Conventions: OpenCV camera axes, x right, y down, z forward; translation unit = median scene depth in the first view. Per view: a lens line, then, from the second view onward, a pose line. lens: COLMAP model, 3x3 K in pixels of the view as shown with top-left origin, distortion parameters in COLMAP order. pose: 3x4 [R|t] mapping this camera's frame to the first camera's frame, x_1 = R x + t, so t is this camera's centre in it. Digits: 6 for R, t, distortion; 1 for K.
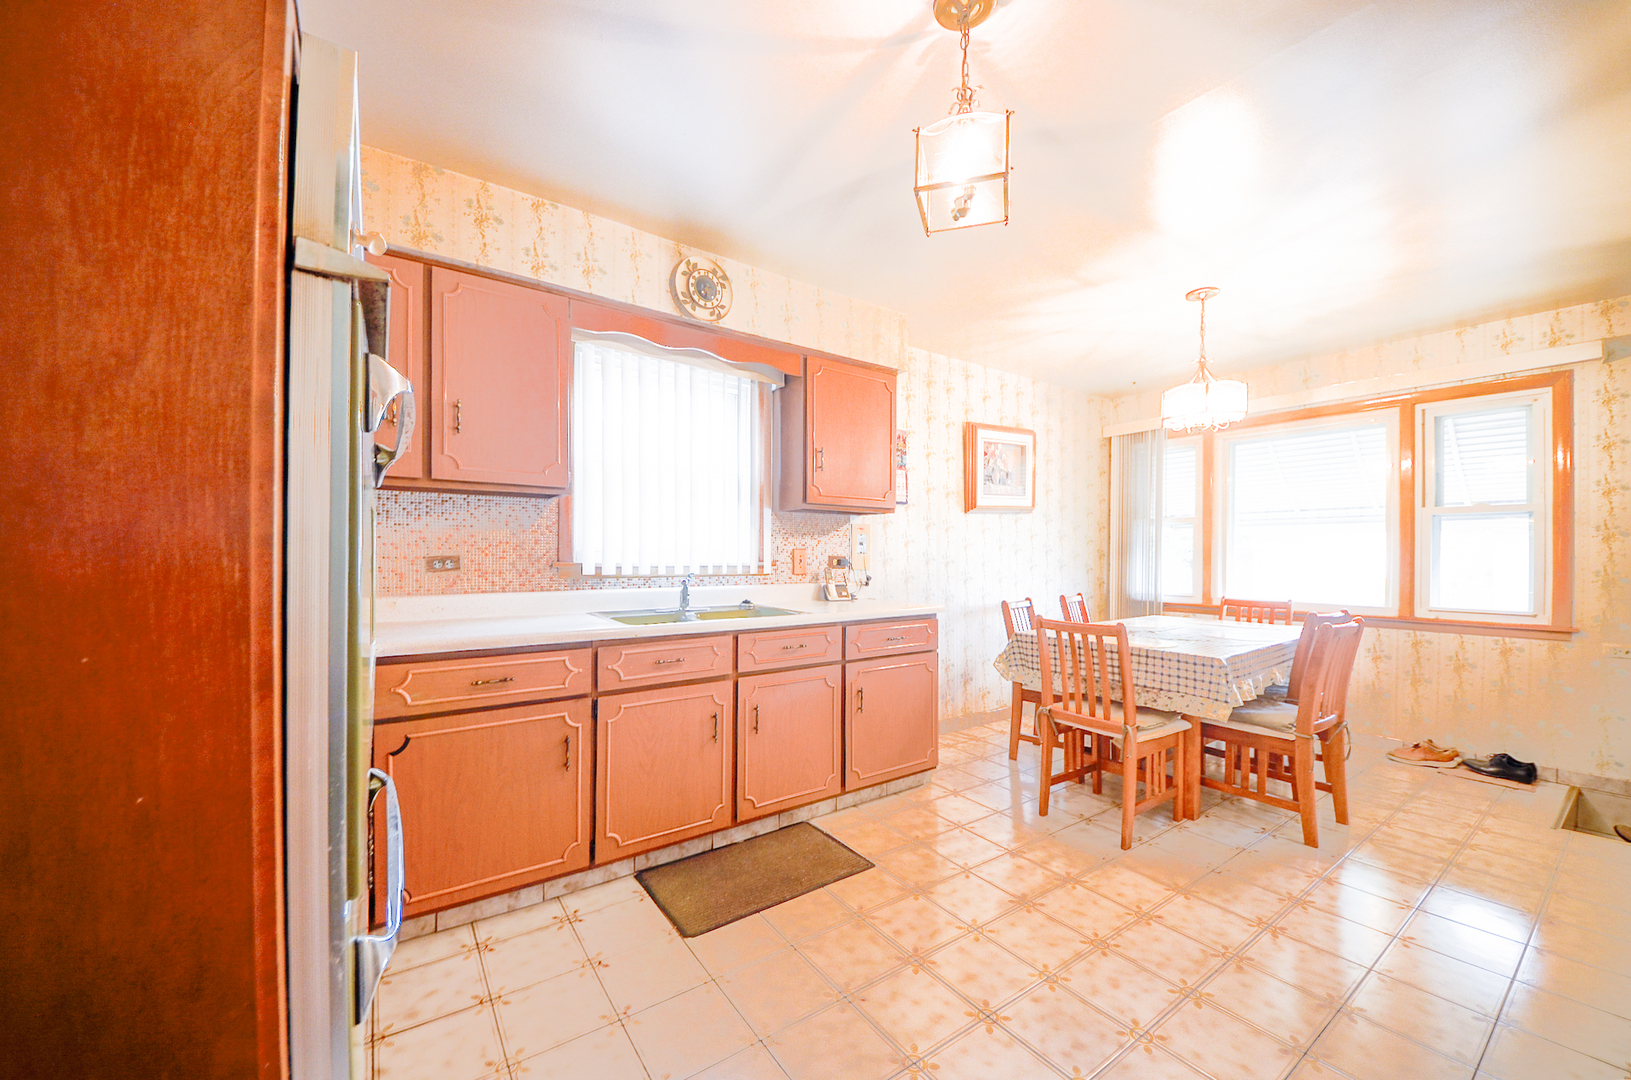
lens RADIAL K [[578.2, 0, 814.1], [0, 578.2, 551.7], [0, 0, 1]] dist [0.000992, -0.009983]
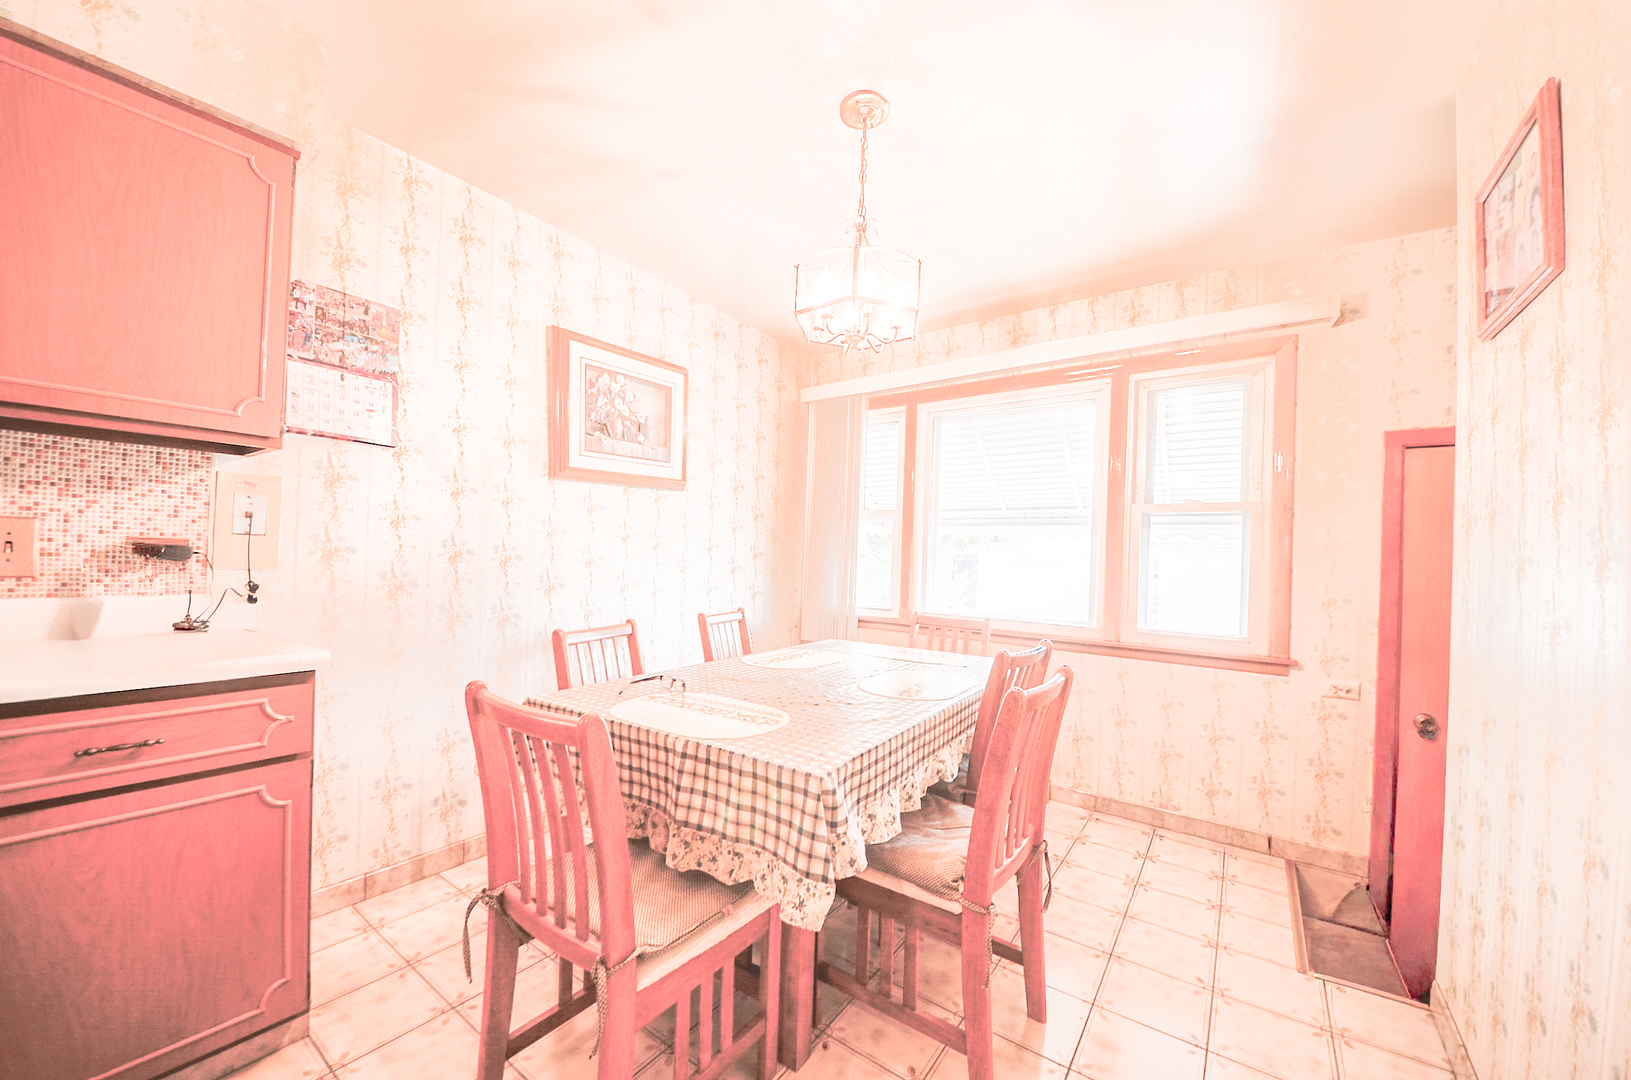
lens RADIAL K [[578.2, 0, 814.1], [0, 578.2, 551.7], [0, 0, 1]] dist [0.000992, -0.009983]
pose [[0.936293, 0.027075, 0.350175, 0.453878], [-0.027894, 0.999607, -0.002706, 0.006233], [-0.350111, -0.007234, 0.936680, 0.487585]]
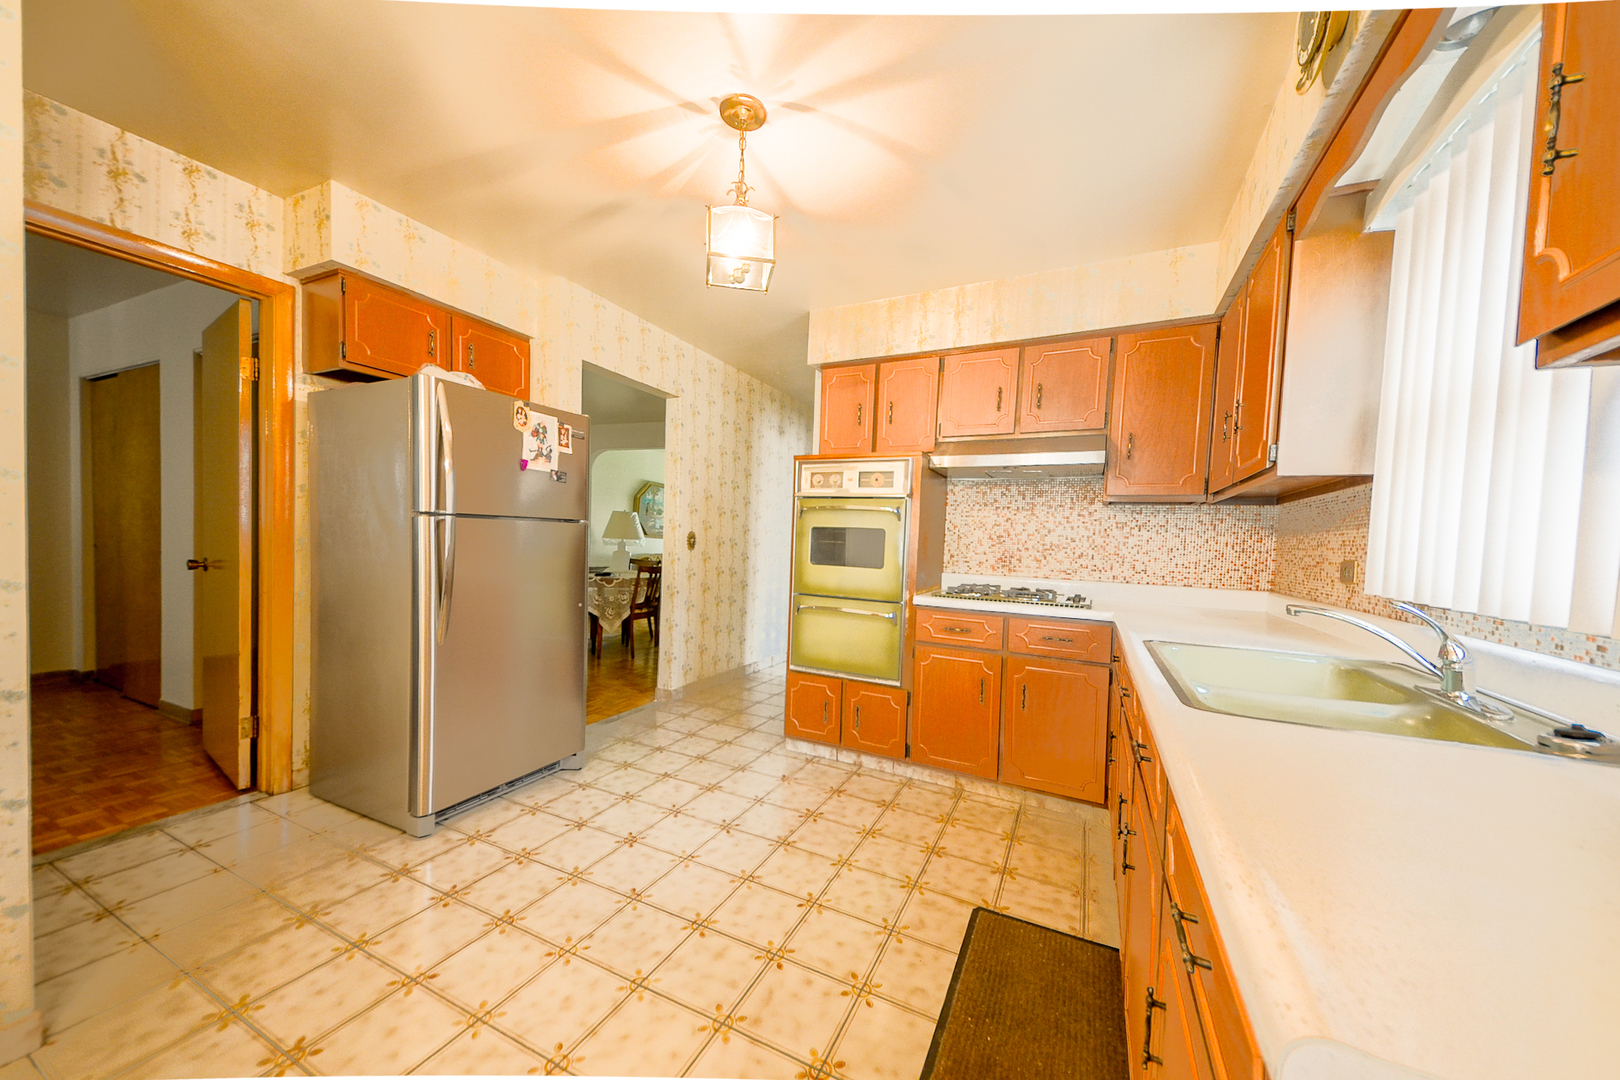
lens RADIAL K [[566.4, 0, 793.8], [0, 566.4, 564.4], [0, 0, 1]] dist [0.000617, -0.000007]
pose [[-0.877551, -0.018865, -0.479112, 0.369847], [-0.044546, 0.998112, 0.042291, 0.009144], [0.477410, 0.058455, -0.876734, 1.087025]]
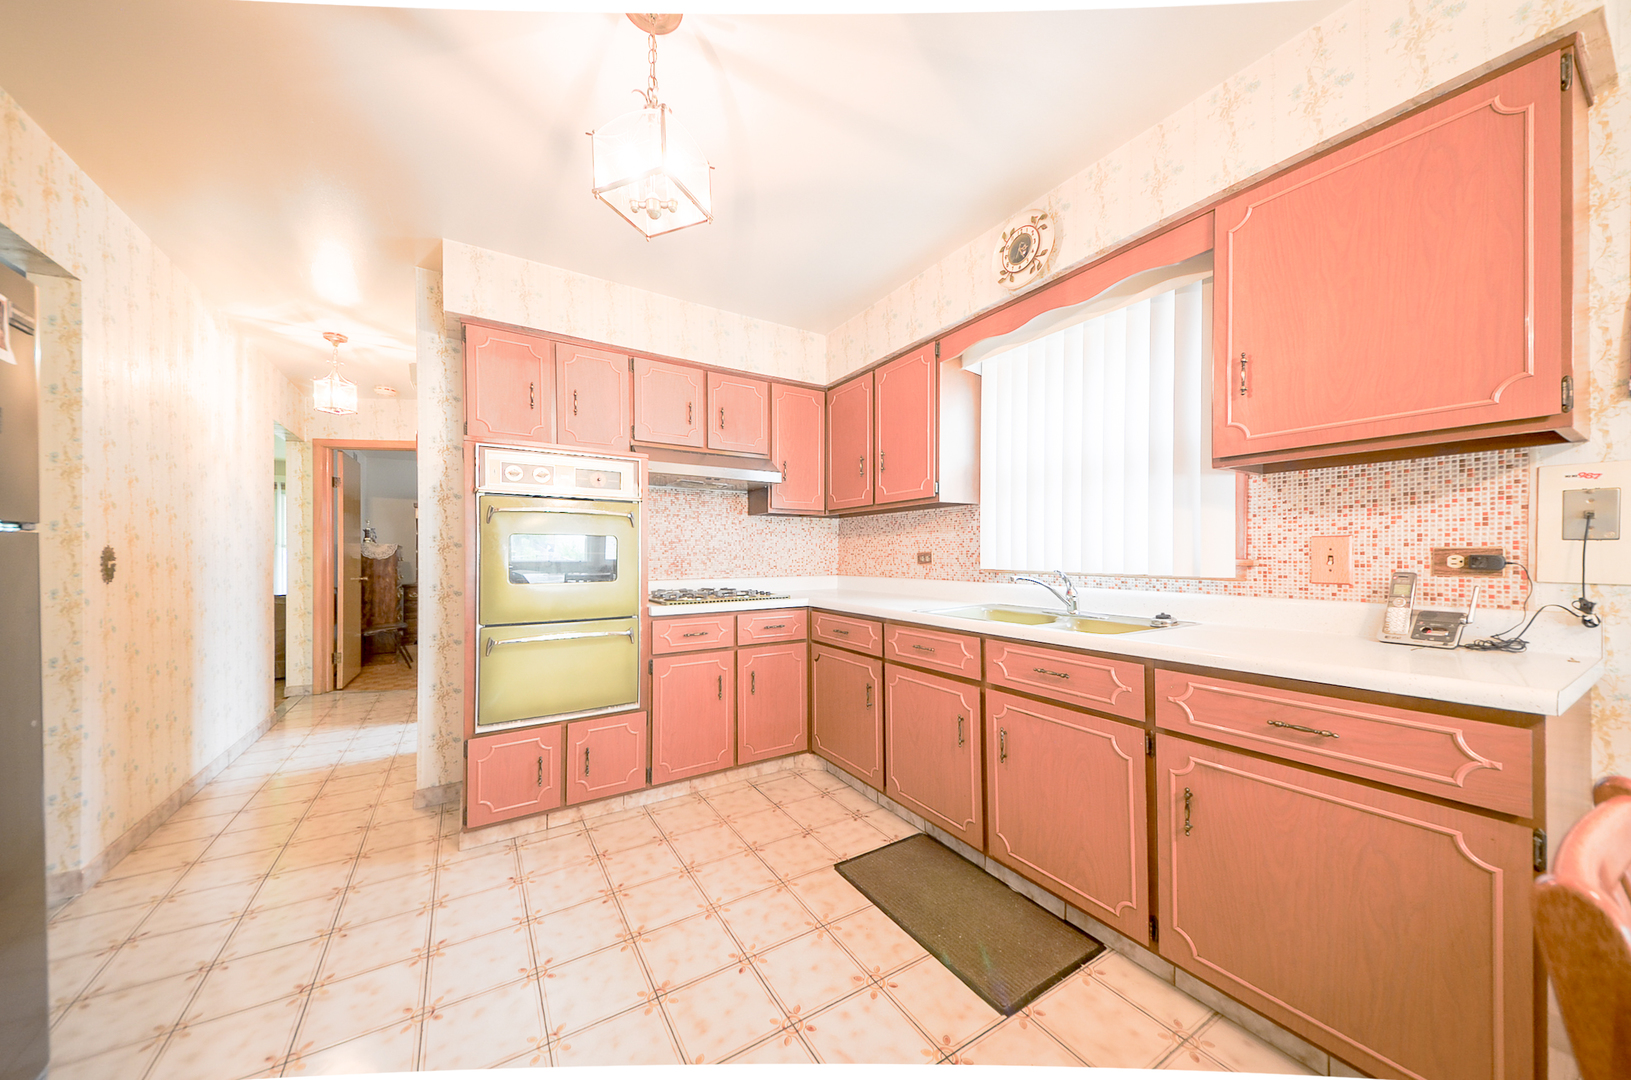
lens RADIAL K [[539.2, 0, 820.7], [0, 539.2, 555.9], [0, 0, 1]] dist [0.000536, -0.000155]
pose [[-0.034872, -0.005010, -0.999379, 0.578265], [0.003054, 0.999982, -0.005119, 0.017280], [0.999387, -0.003230, -0.034856, 0.642477]]
